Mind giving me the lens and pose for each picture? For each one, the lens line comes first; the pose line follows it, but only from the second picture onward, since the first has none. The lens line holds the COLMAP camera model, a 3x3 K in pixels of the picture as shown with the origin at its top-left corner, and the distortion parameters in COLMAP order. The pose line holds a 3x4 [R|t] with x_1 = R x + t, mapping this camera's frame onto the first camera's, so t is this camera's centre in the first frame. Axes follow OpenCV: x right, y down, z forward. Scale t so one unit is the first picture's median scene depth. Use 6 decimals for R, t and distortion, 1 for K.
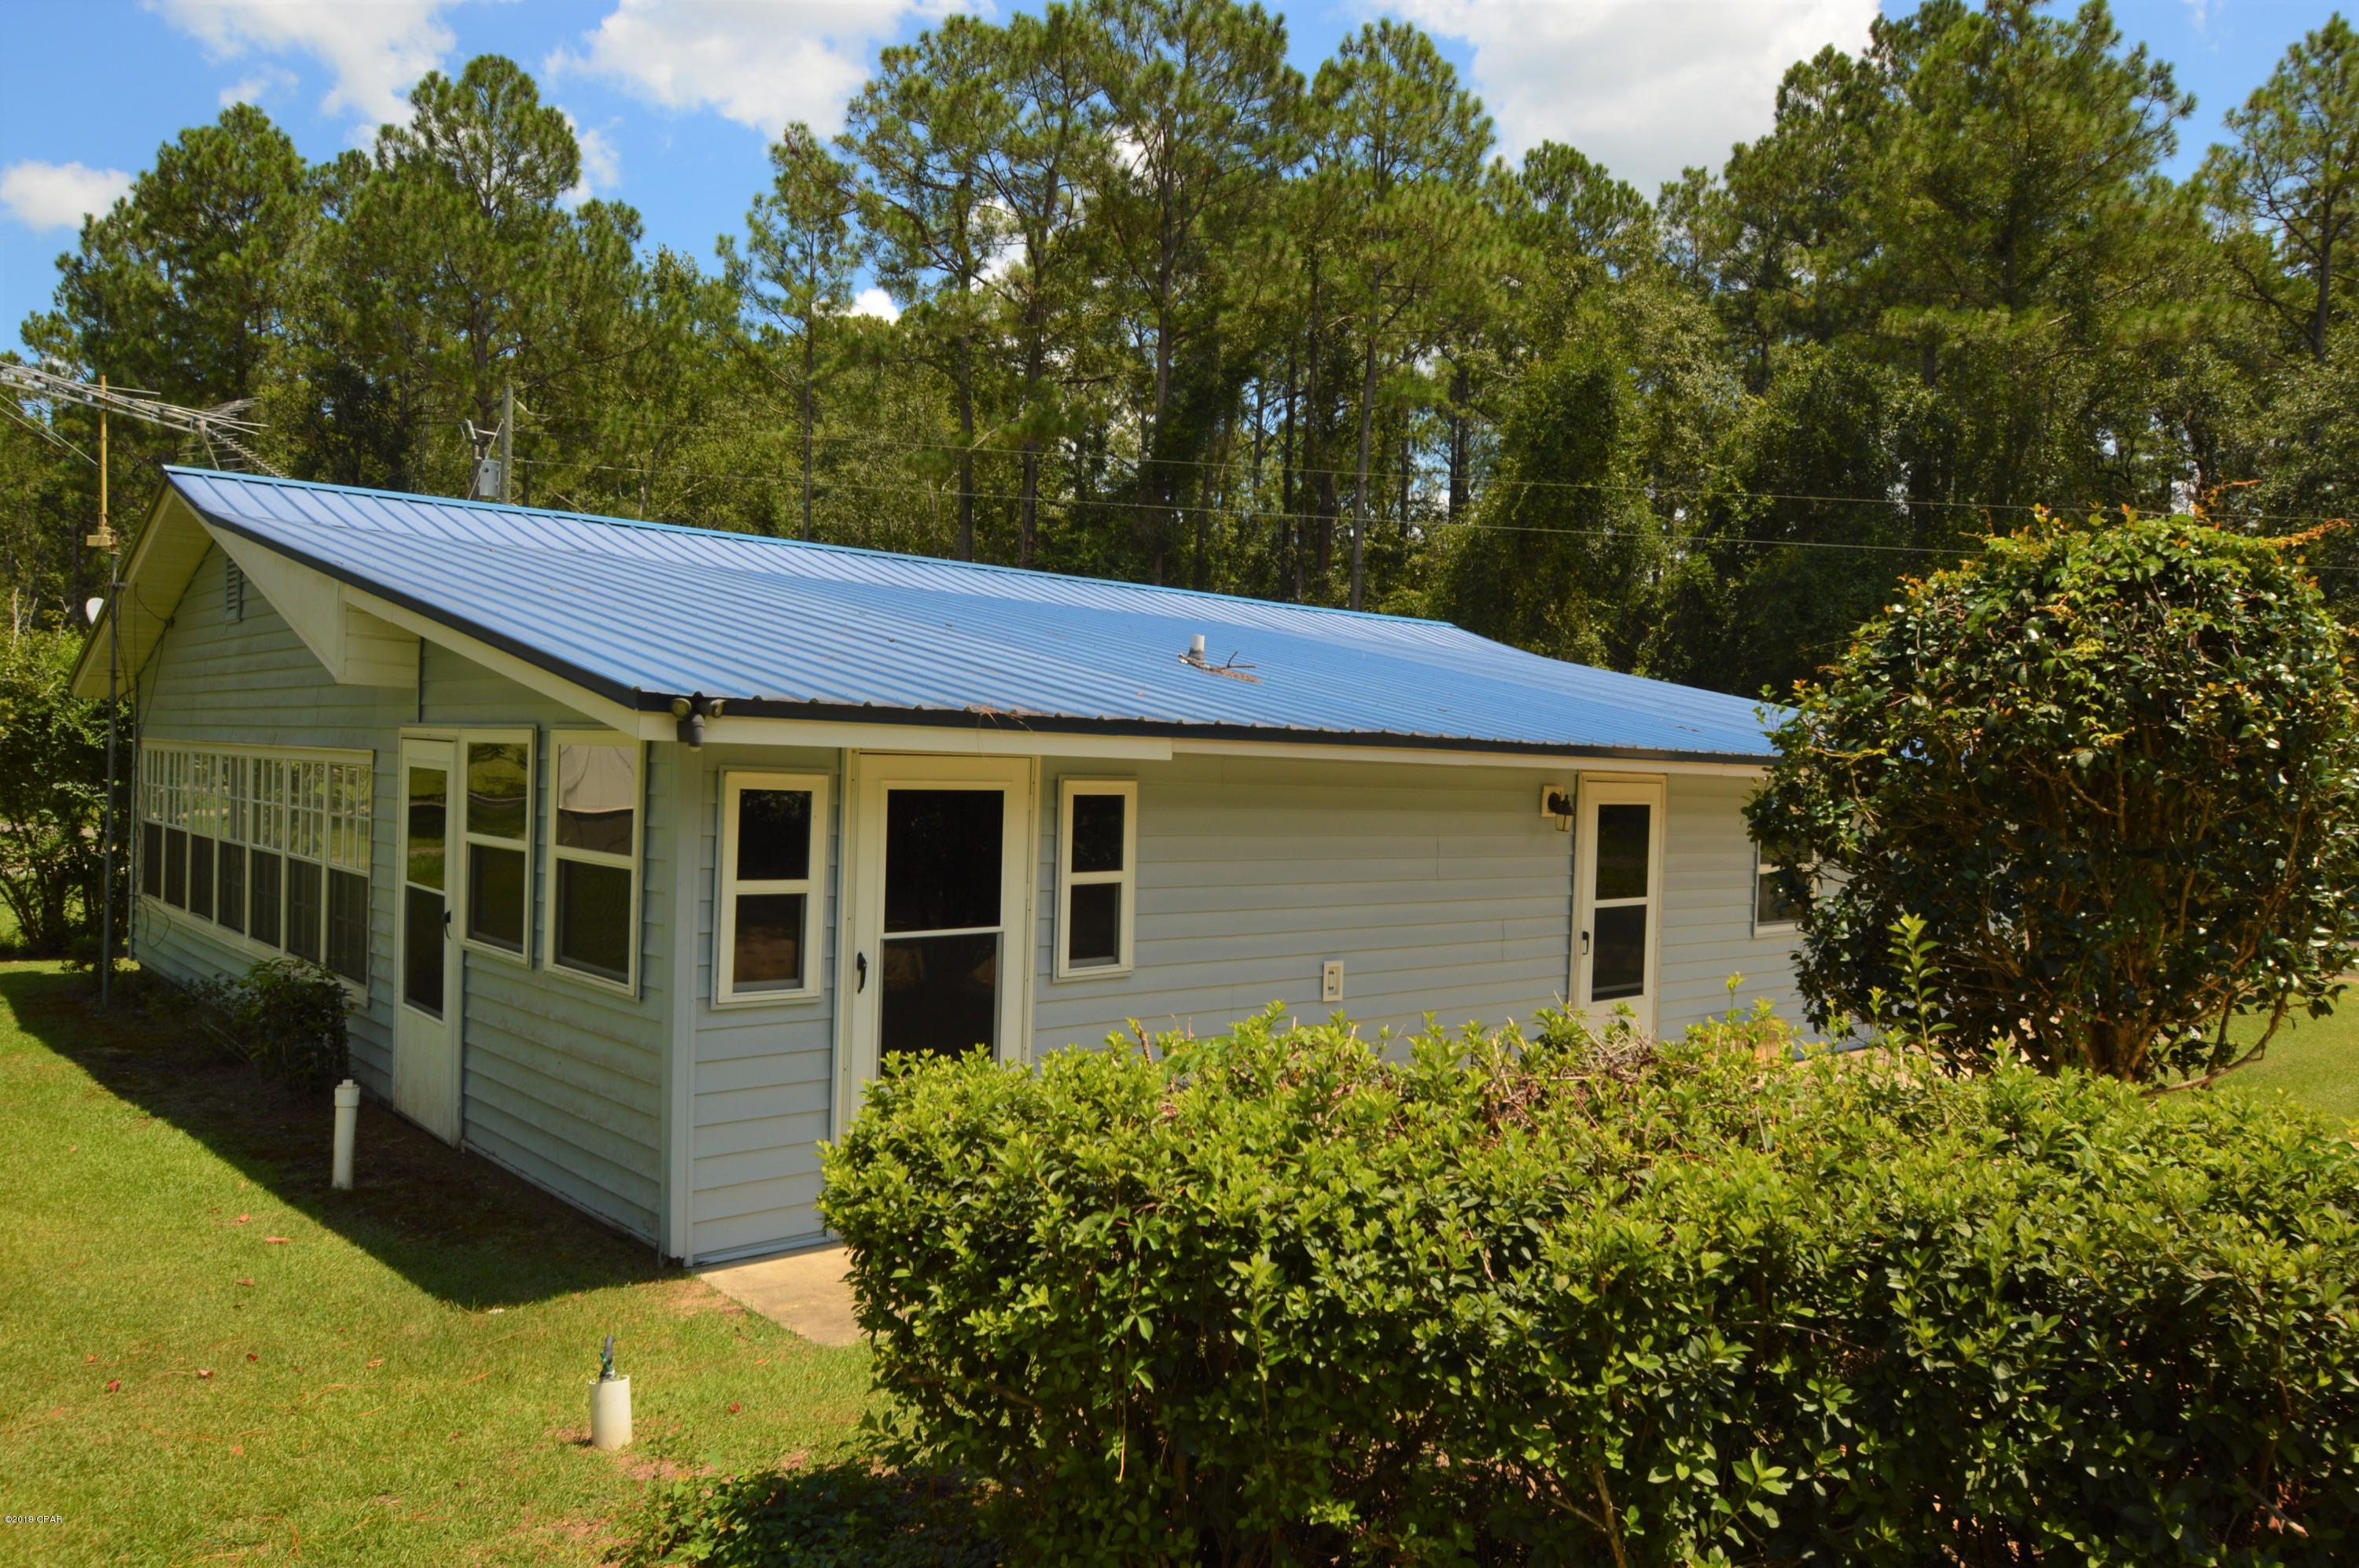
lens RADIAL K [[1645.3, 0, 1181.0], [0, 1645.3, 800.5], [0, 0, 1]] dist [-0.043976, 0.010137]
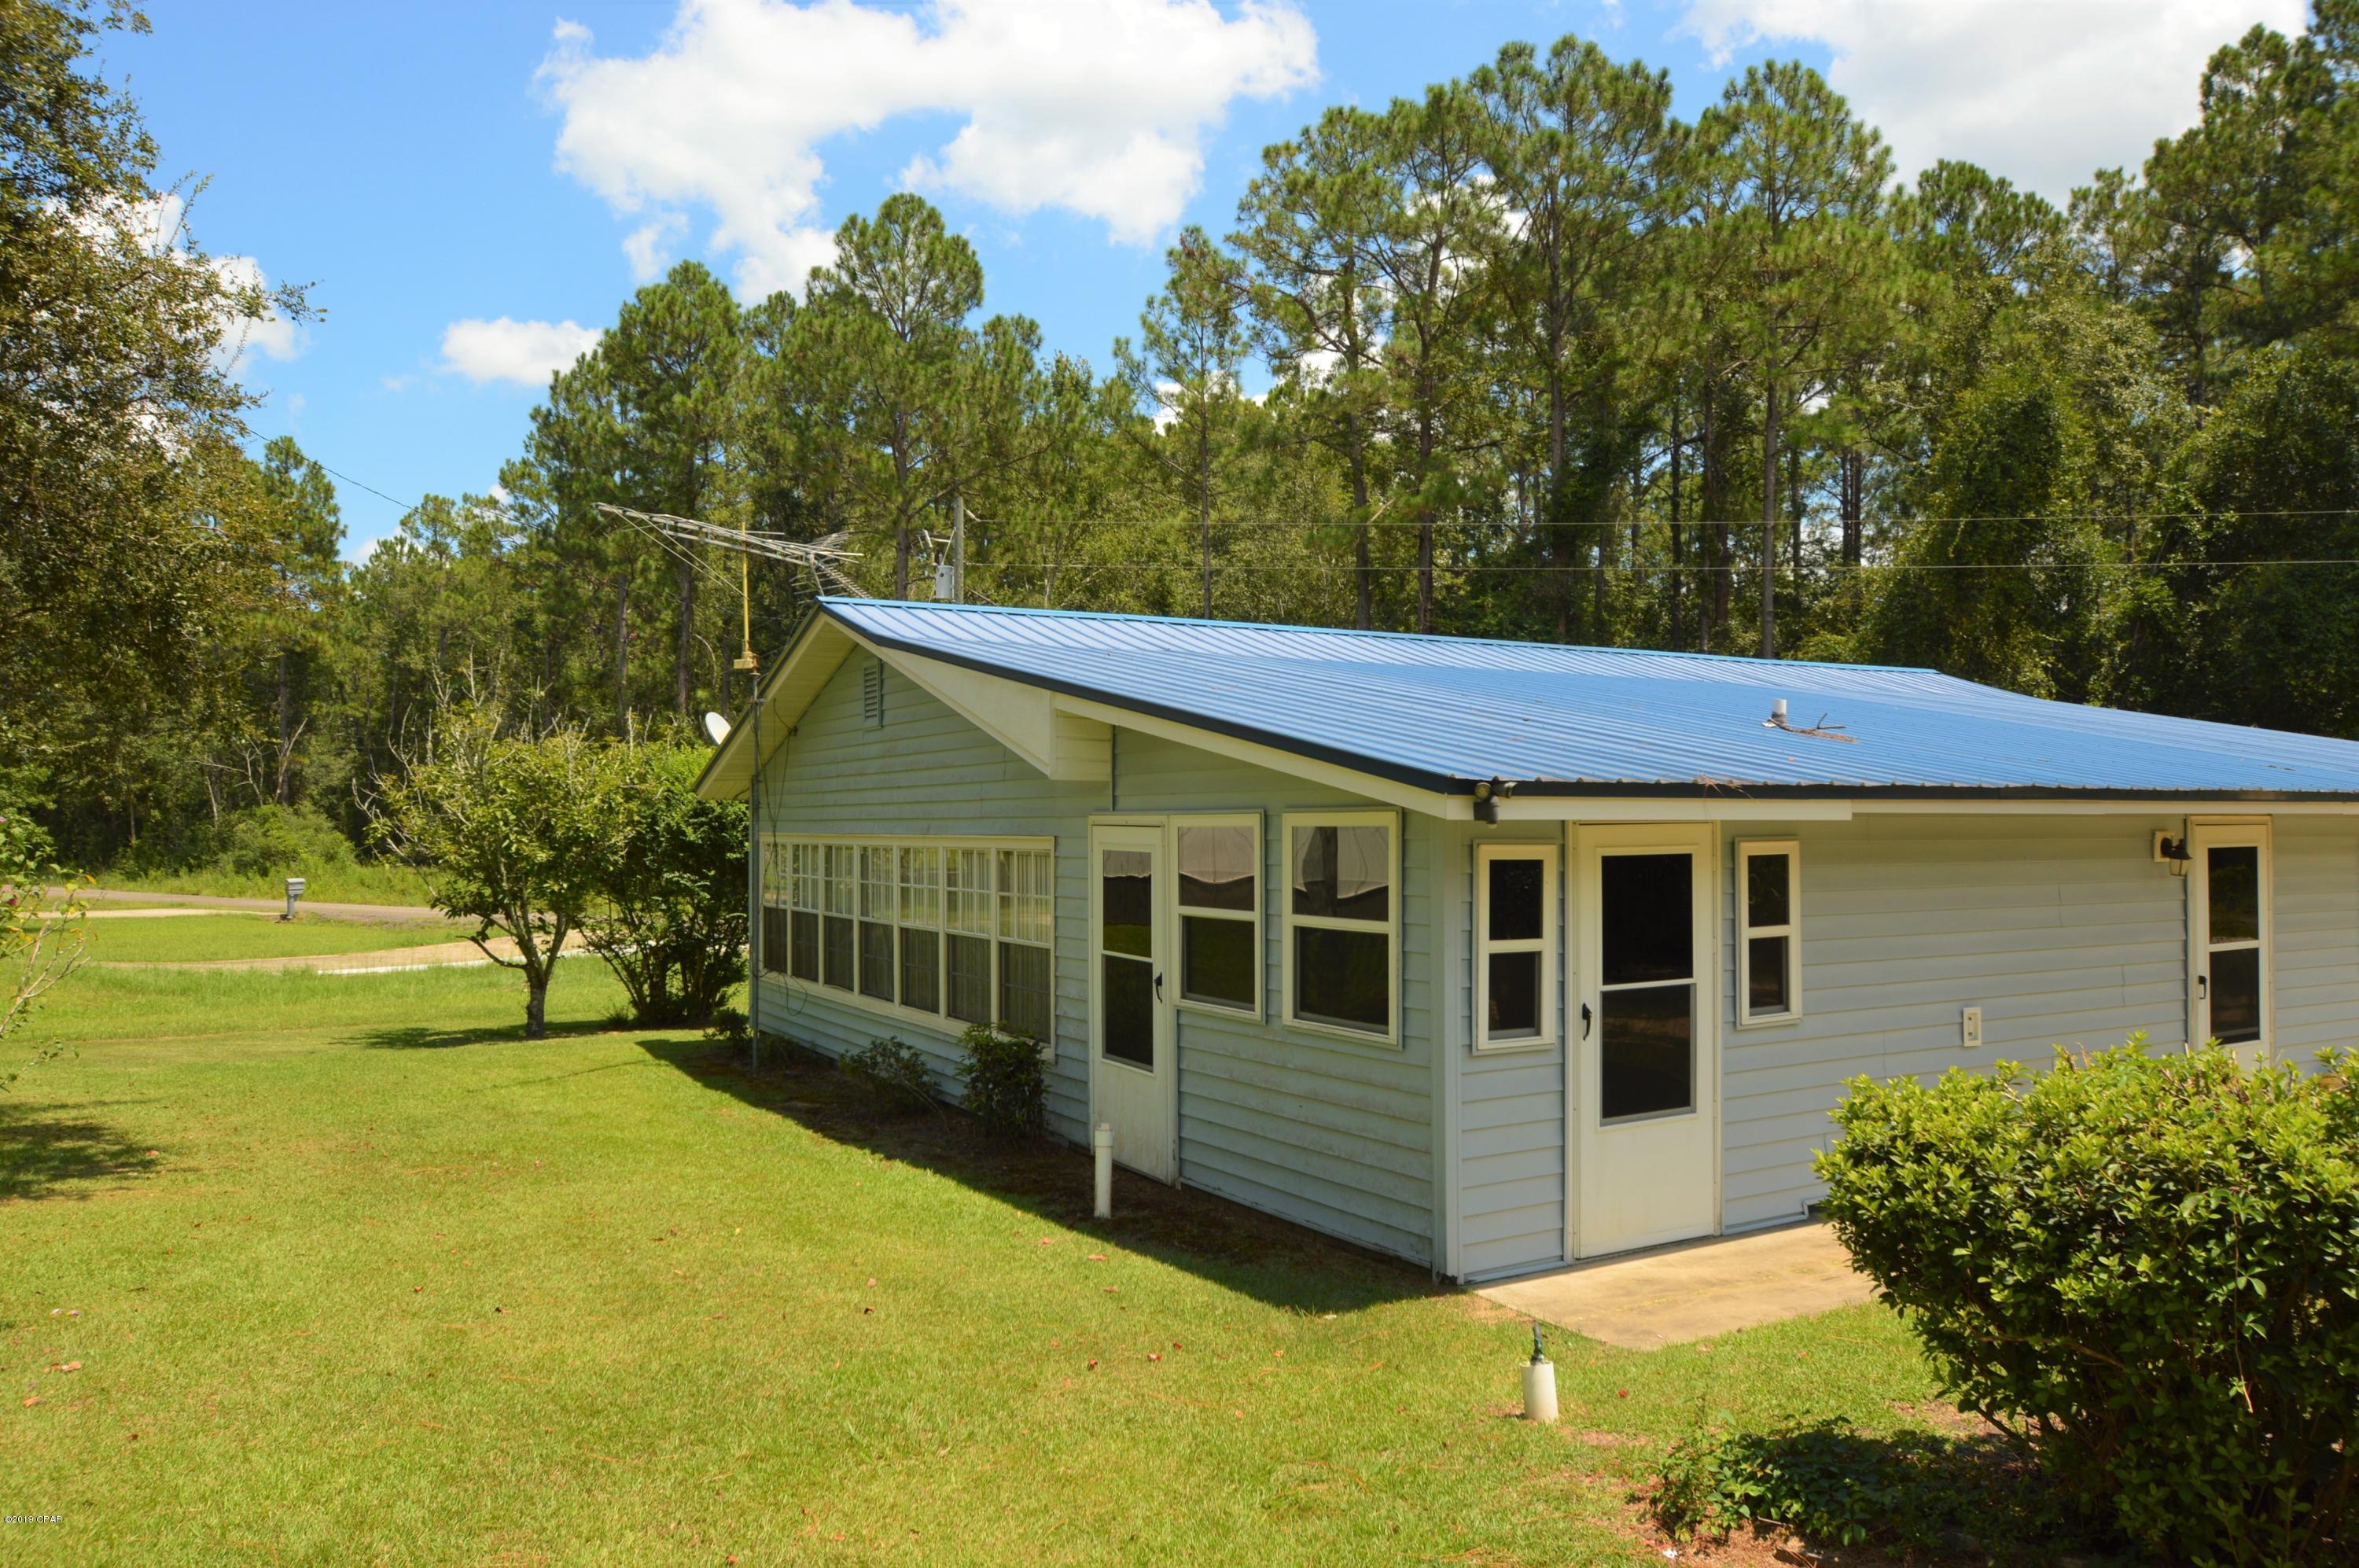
lens RADIAL K [[1645.3, 0, 1185.3], [0, 1645.3, 797.8], [0, 0, 1]] dist [-0.043976, 0.010137]
pose [[0.976224, -0.039959, -0.213047, -0.034026], [0.031221, 0.998534, -0.044221, -0.000920], [0.214502, 0.036518, 0.976041, -0.022987]]
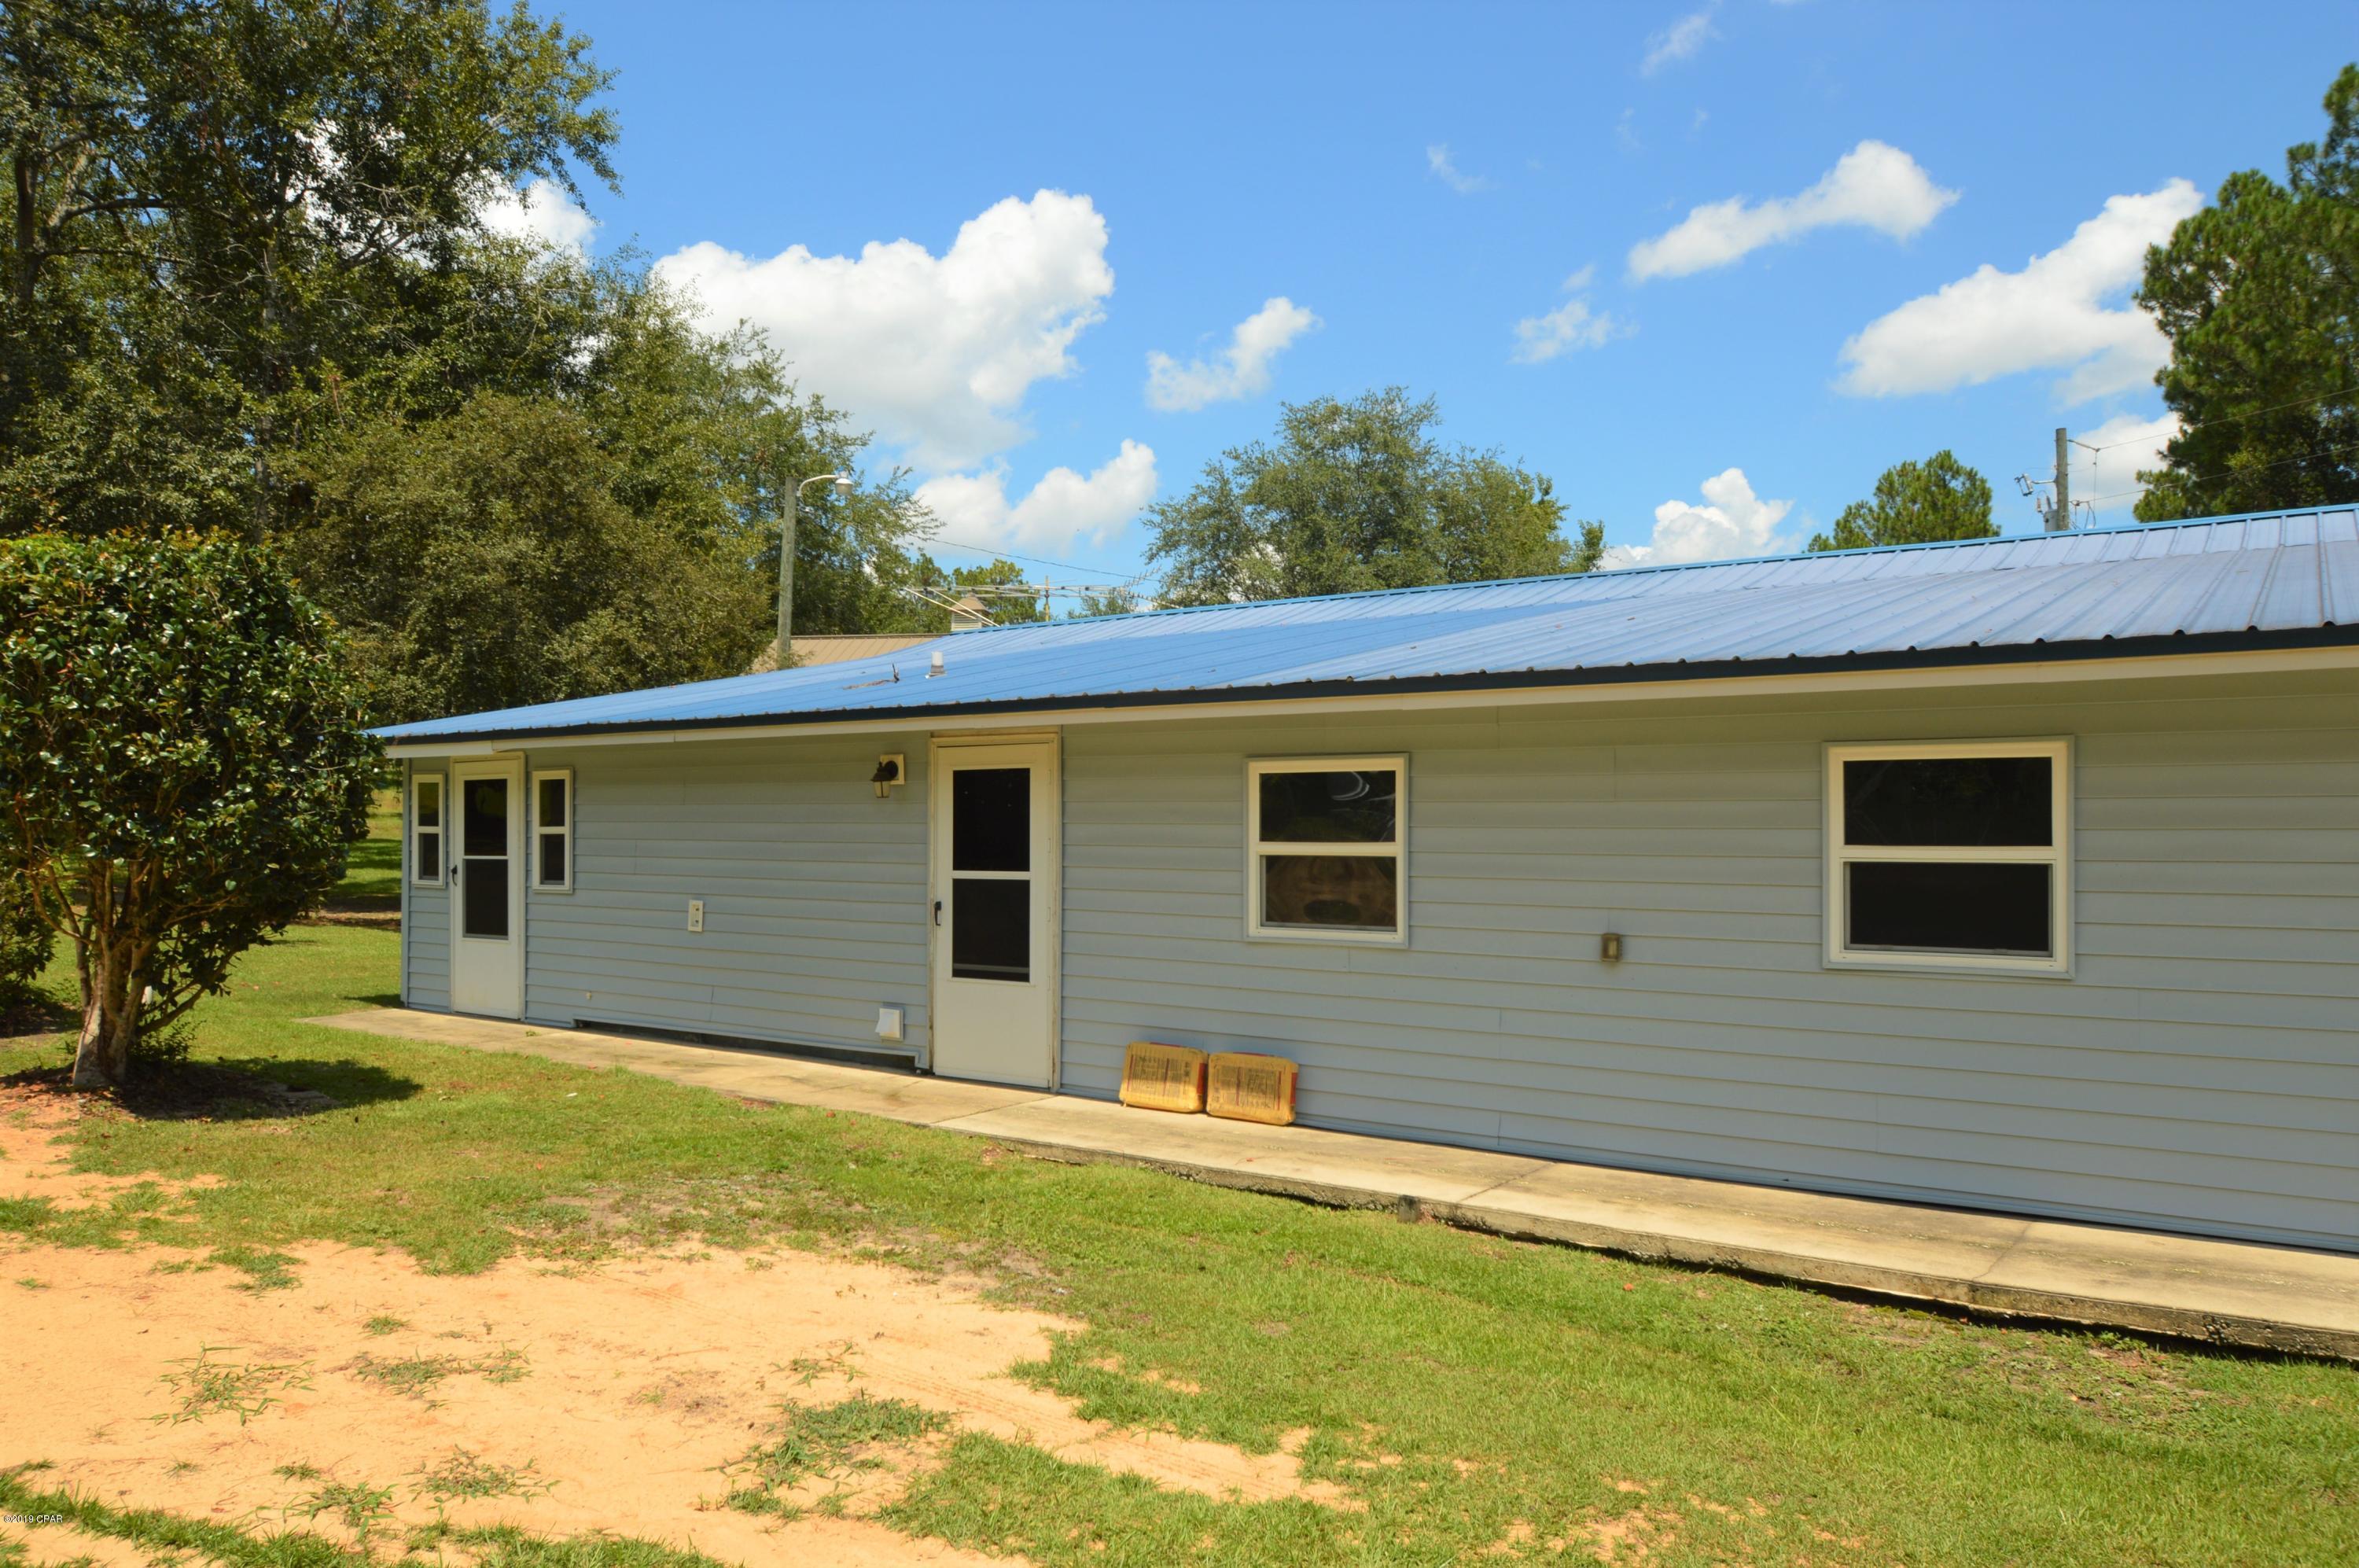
lens RADIAL K [[1645.3, 0, 1187.8], [0, 1645.3, 773.1], [0, 0, 1]] dist [-0.043976, 0.010137]
pose [[0.217953, -0.016492, -0.975820, 0.291262], [0.026437, 0.999590, -0.010989, 0.004395], [0.975601, -0.023403, 0.218299, 0.222460]]
